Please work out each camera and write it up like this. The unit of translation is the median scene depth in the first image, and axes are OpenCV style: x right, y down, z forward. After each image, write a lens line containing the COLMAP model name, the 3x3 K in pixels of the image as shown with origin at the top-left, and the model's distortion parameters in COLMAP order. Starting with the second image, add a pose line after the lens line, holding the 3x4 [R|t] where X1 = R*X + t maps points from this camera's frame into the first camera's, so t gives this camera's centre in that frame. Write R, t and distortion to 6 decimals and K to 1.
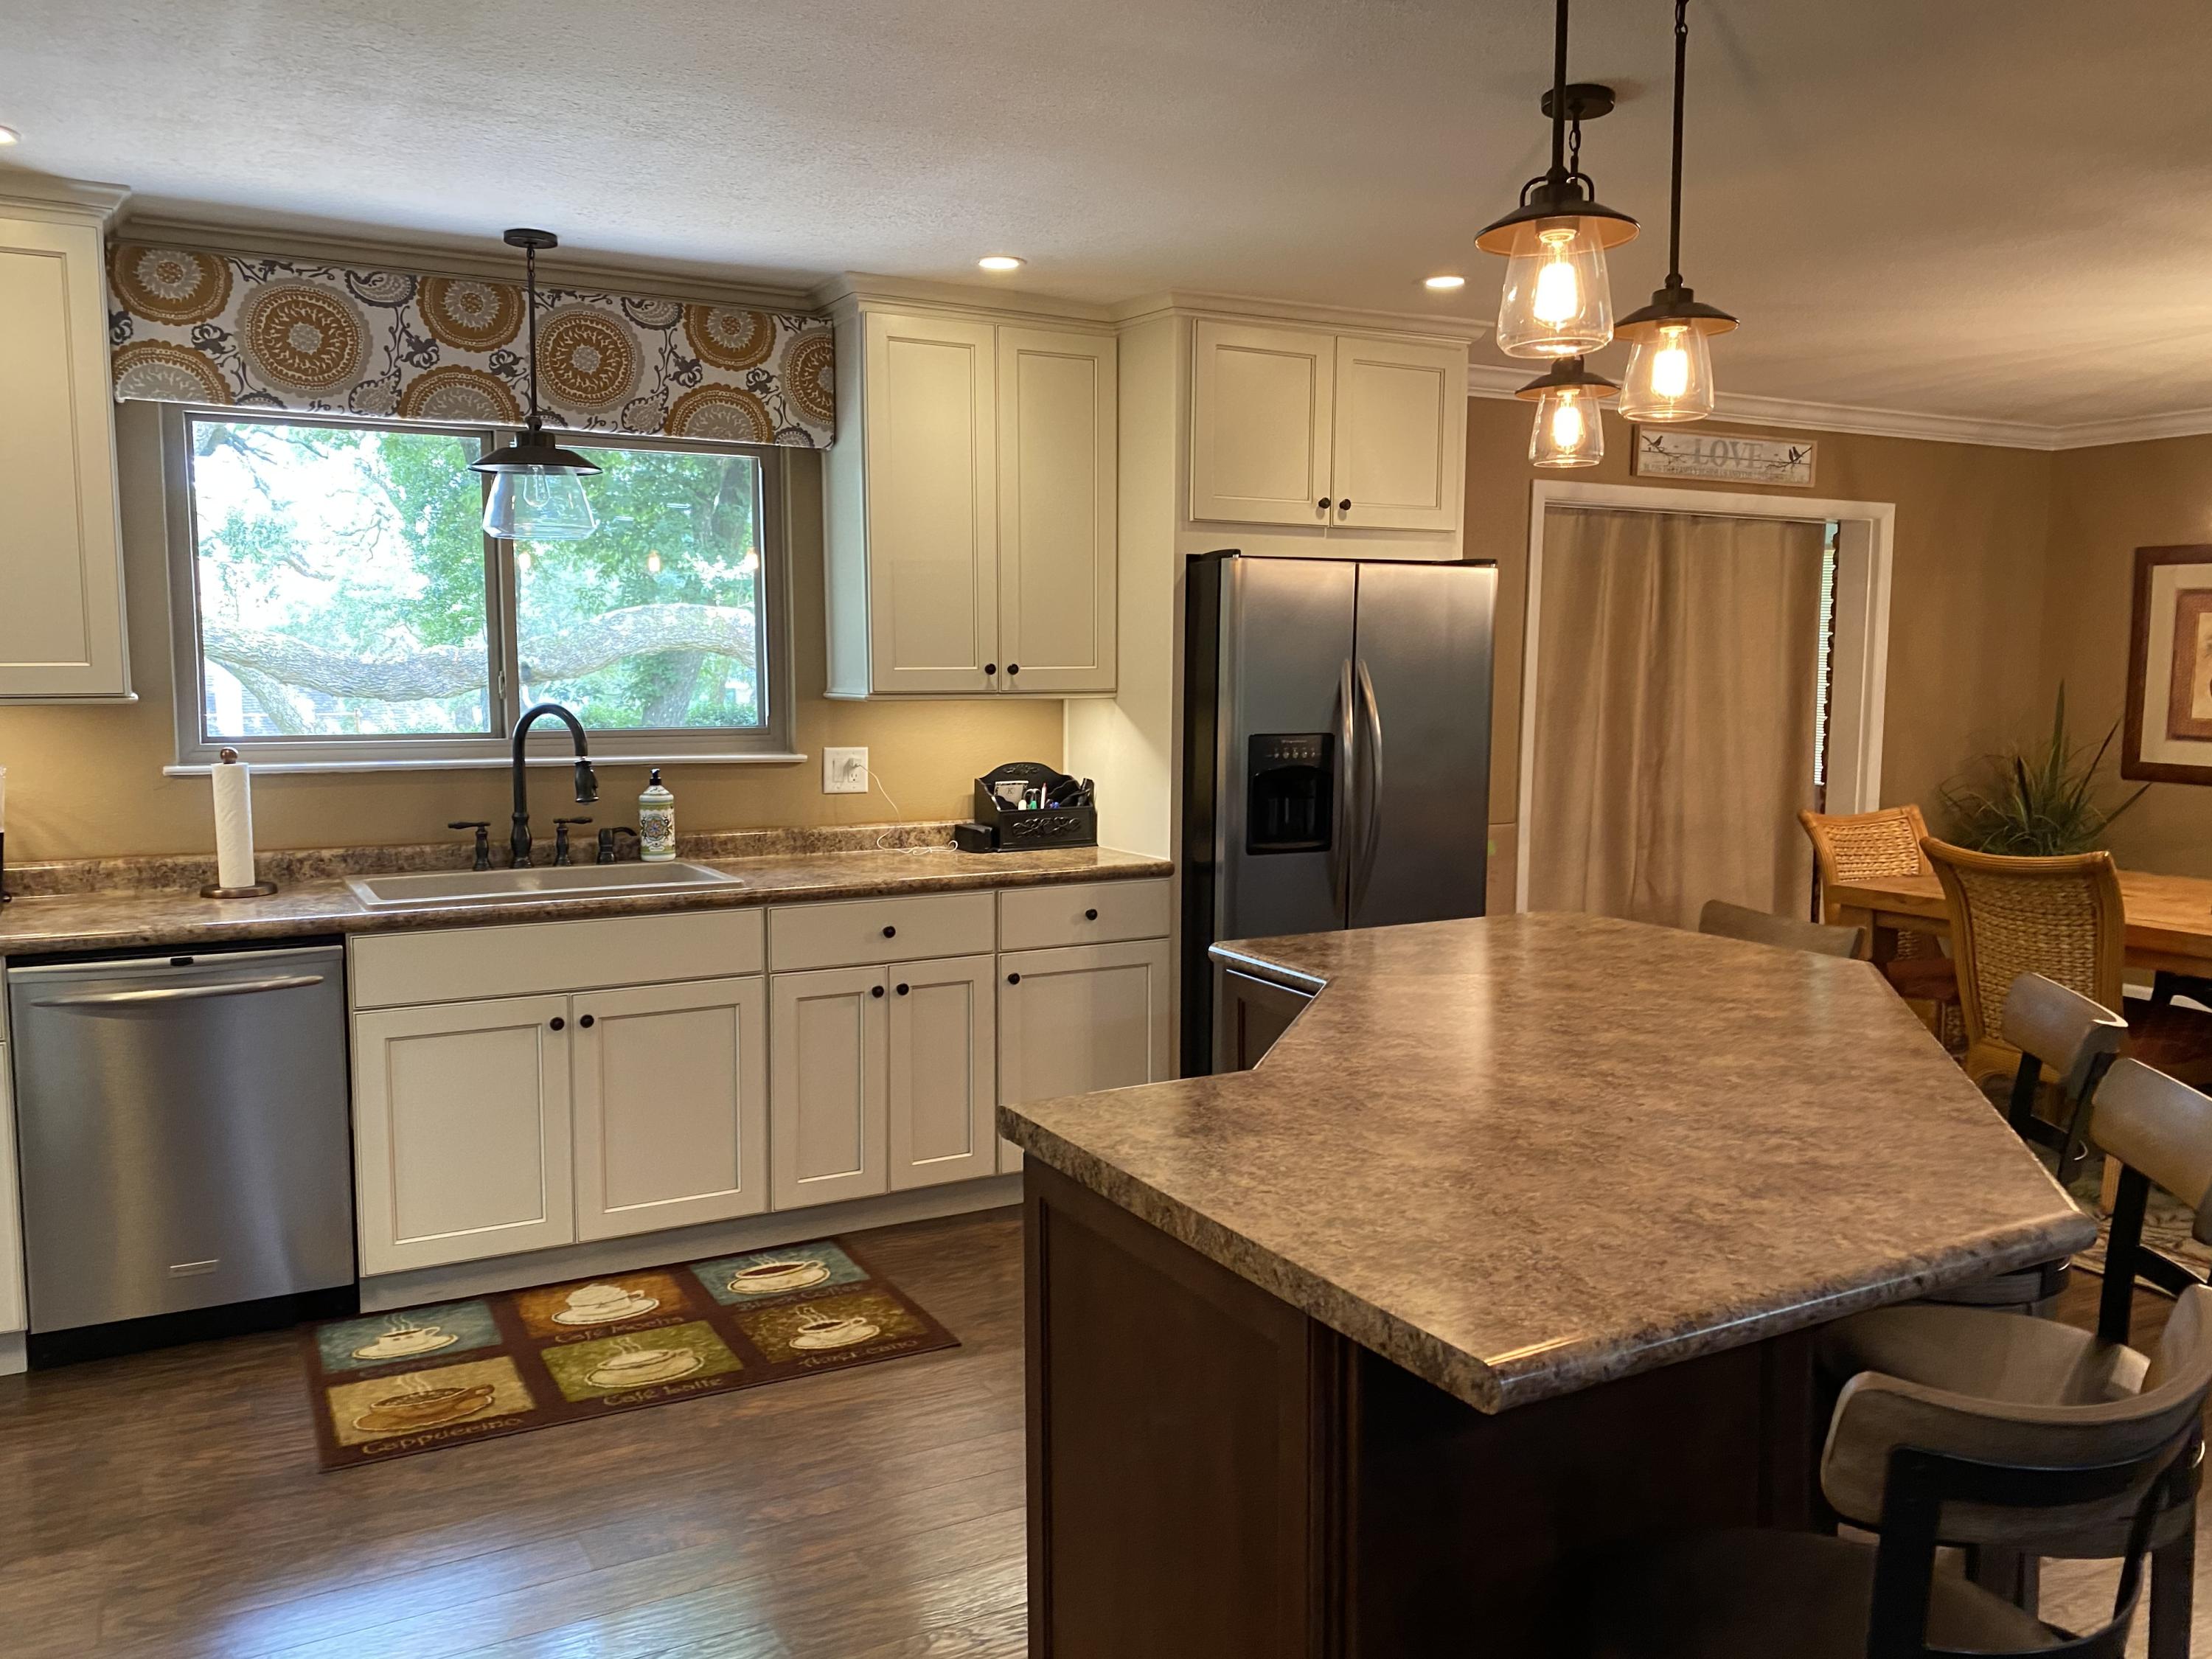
lens RADIAL K [[1686.7, 0, 1101.9], [0, 1686.7, 826.9], [0, 0, 1]] dist [0.042358, -0.042183]
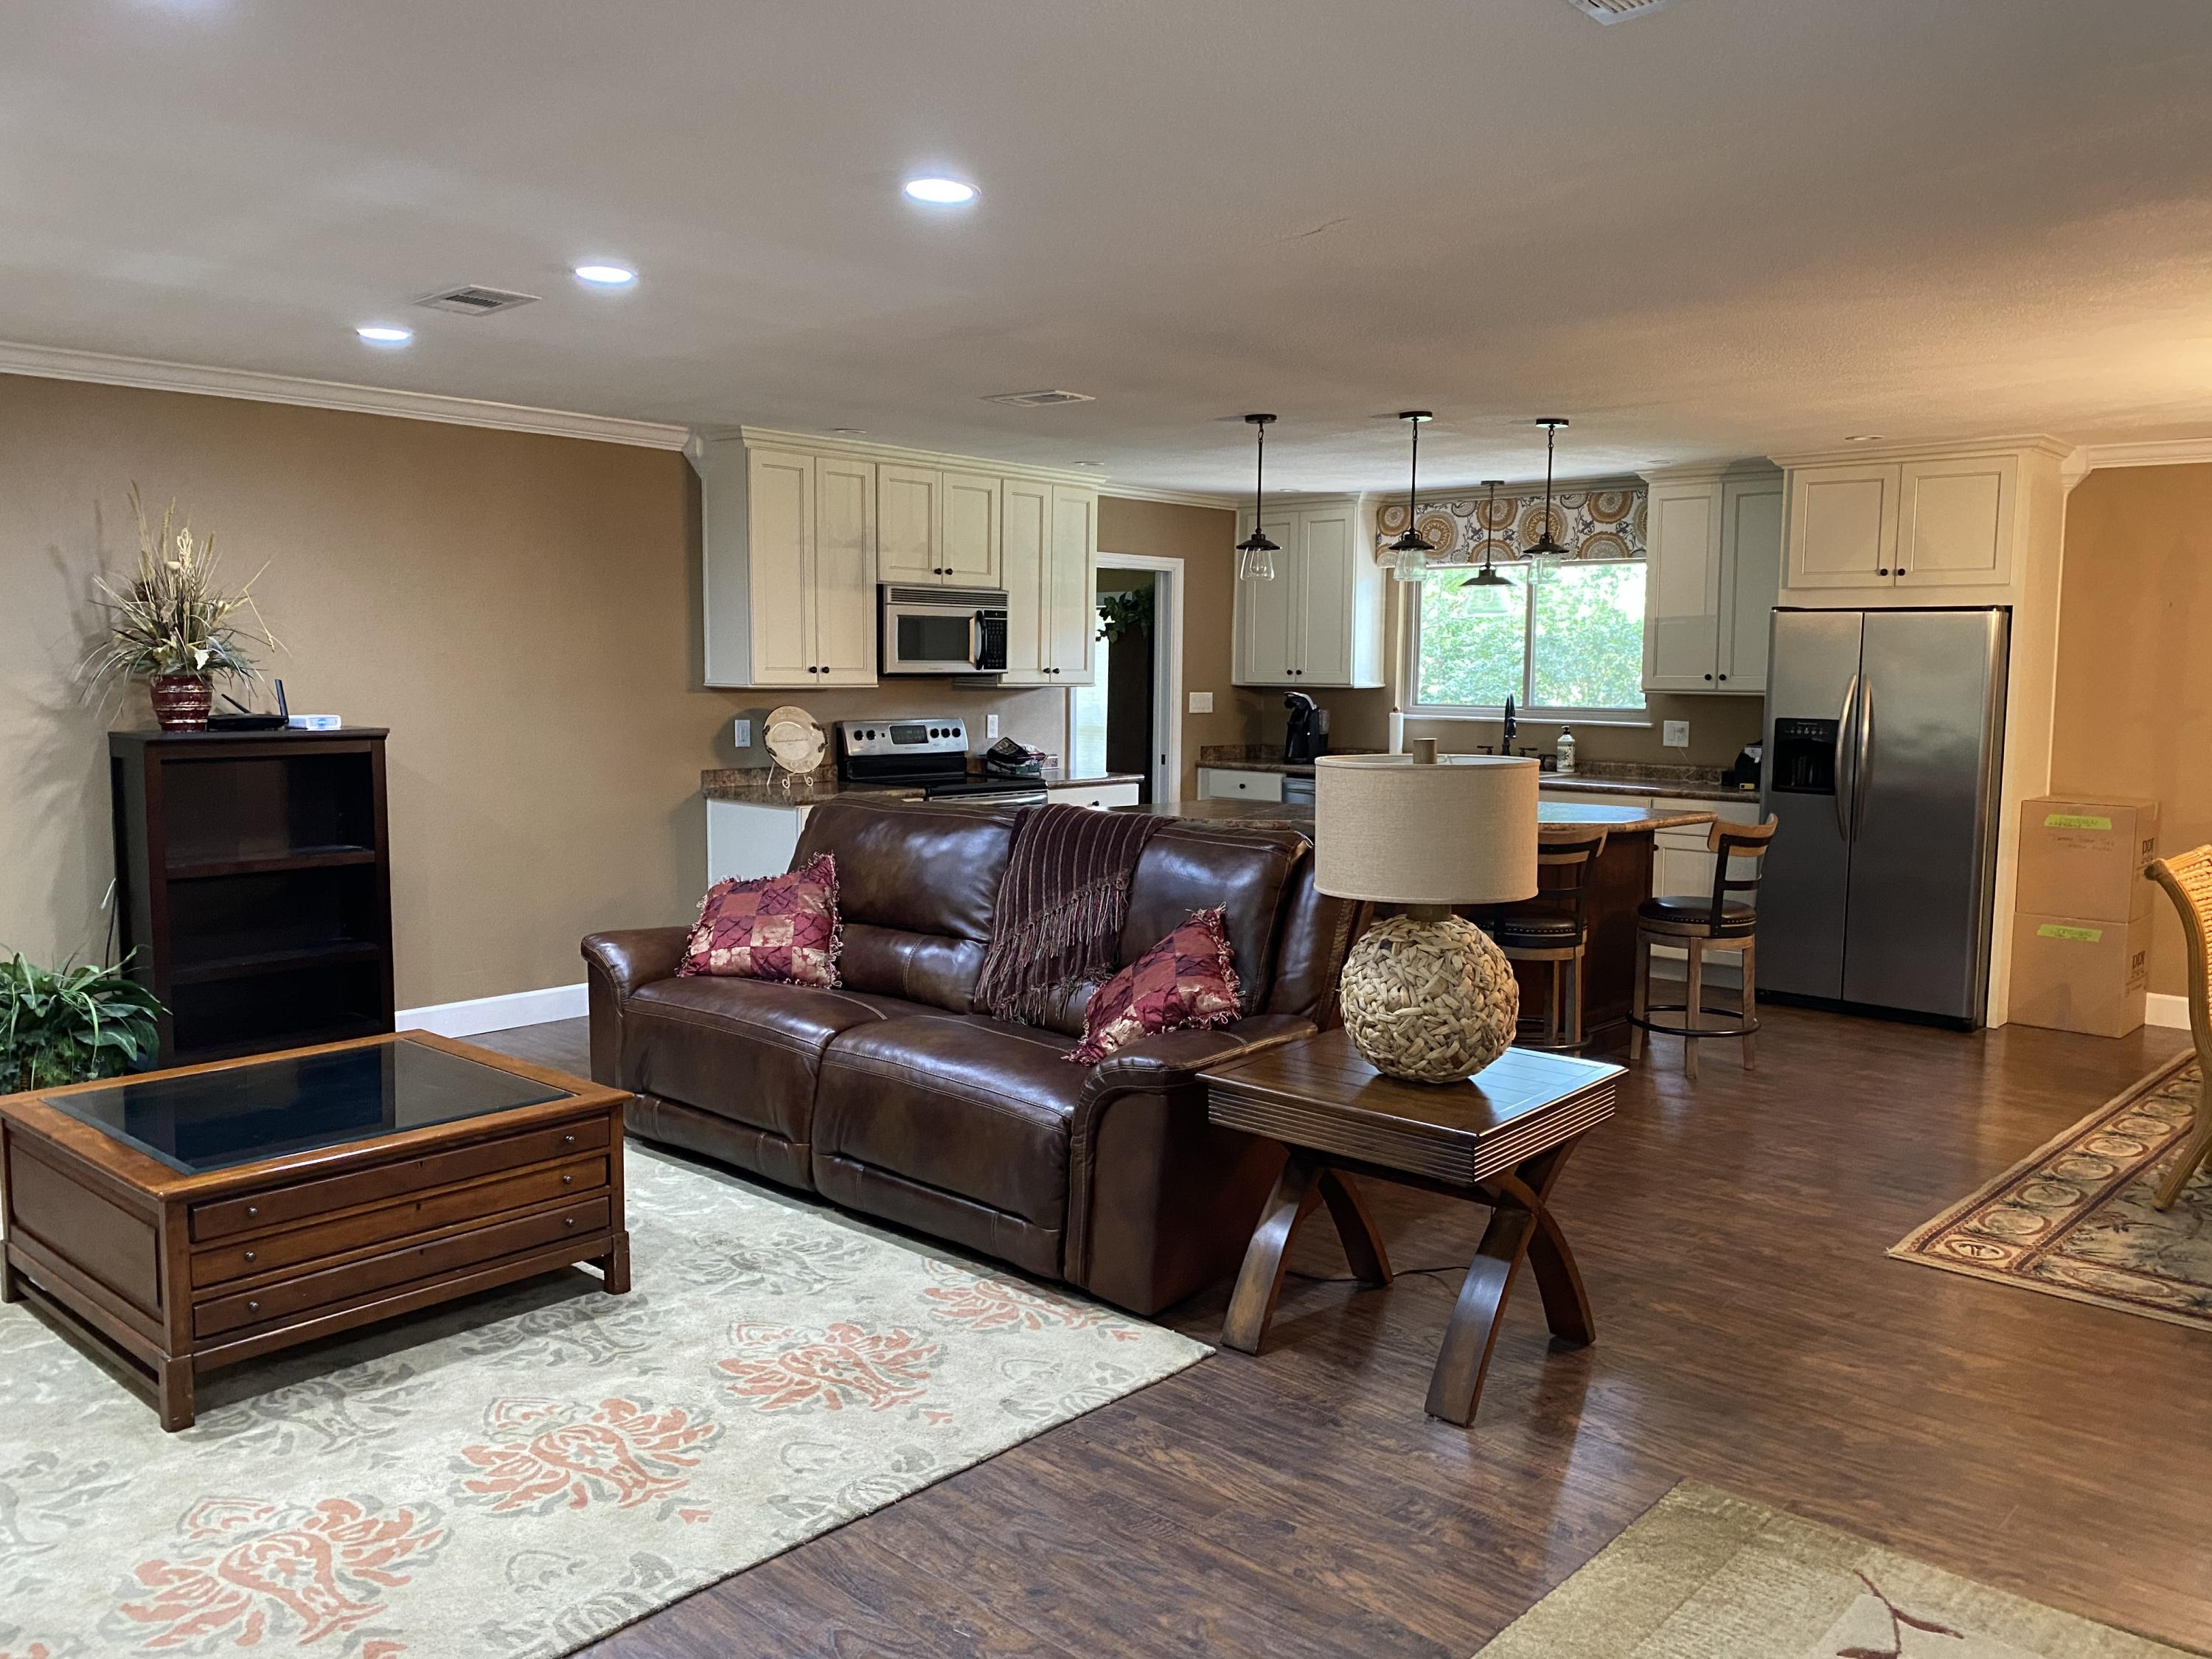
lens RADIAL K [[1686.7, 0, 1118.4], [0, 1686.7, 818.2], [0, 0, 1]] dist [0.042358, -0.042183]
pose [[0.345696, 0.090086, -0.934012, 1.454179], [-0.100088, 0.993242, 0.058754, 0.009460], [0.932993, 0.073172, 0.352376, -0.193177]]
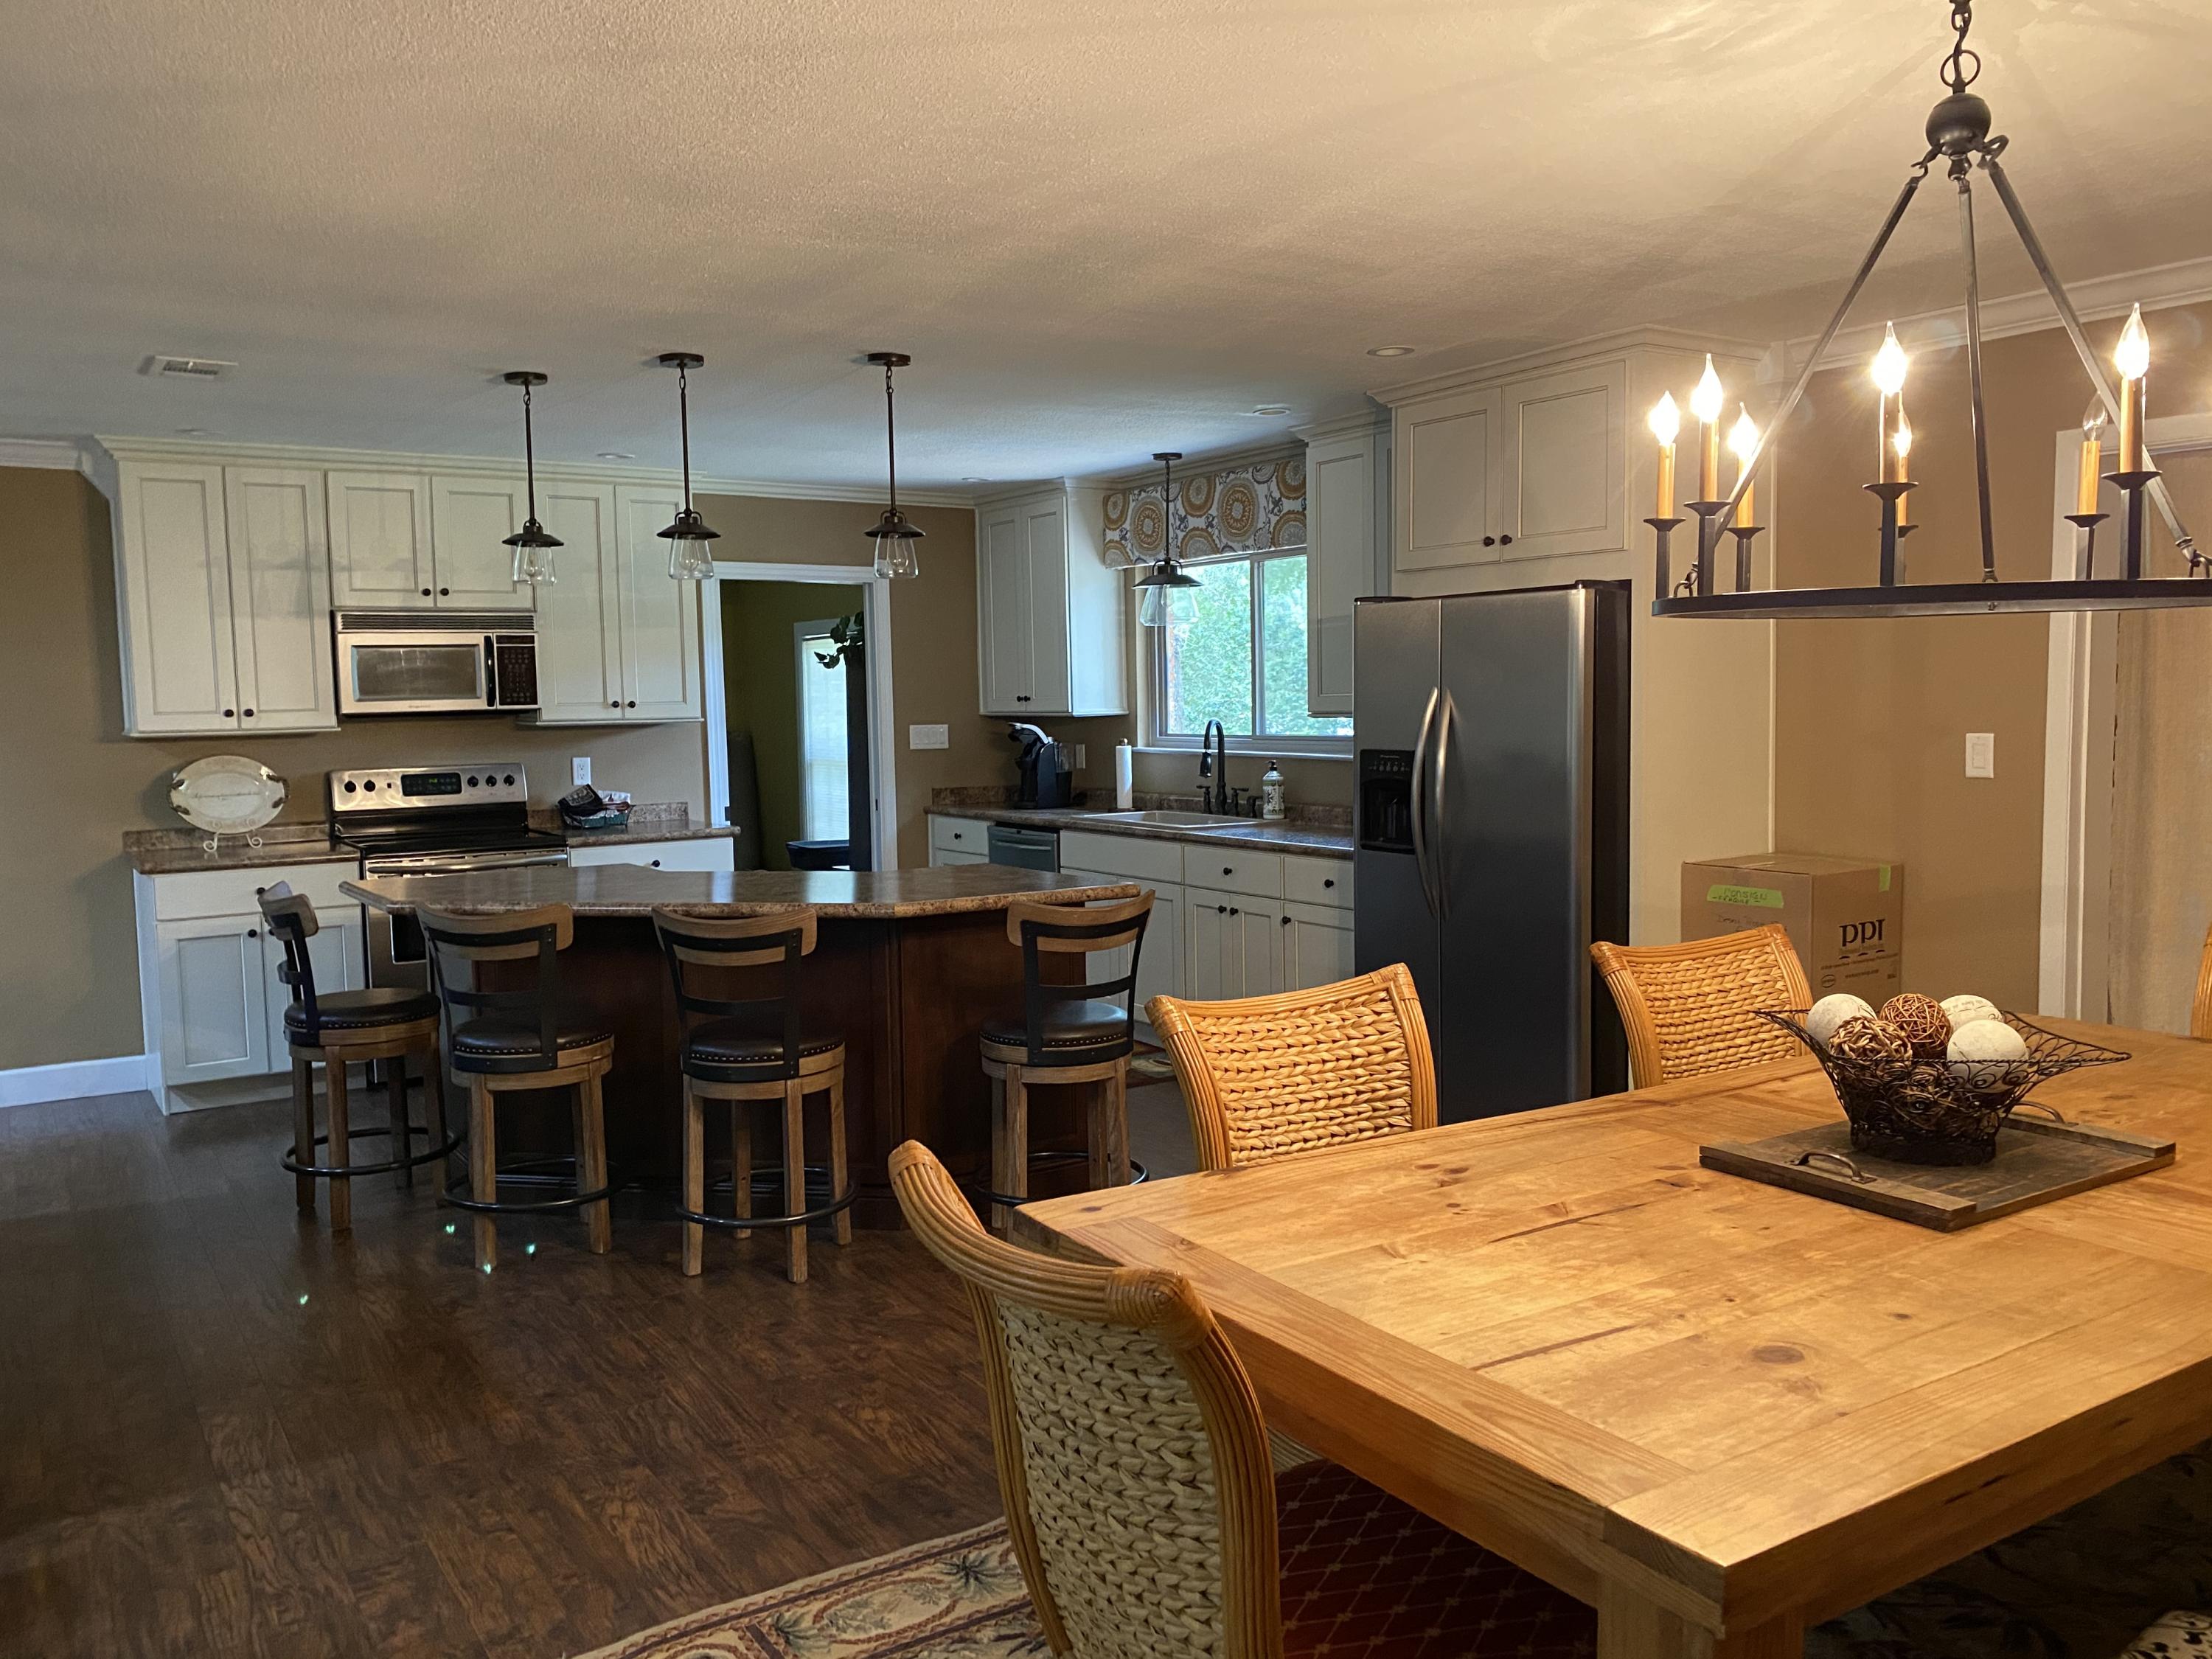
lens RADIAL K [[1686.7, 0, 1093.4], [0, 1686.7, 812.0], [0, 0, 1]] dist [0.042358, -0.042183]
pose [[0.103087, 0.067858, -0.992355, 1.292532], [-0.078529, 0.995111, 0.059889, -0.068147], [0.991568, 0.071755, 0.107912, 0.682802]]
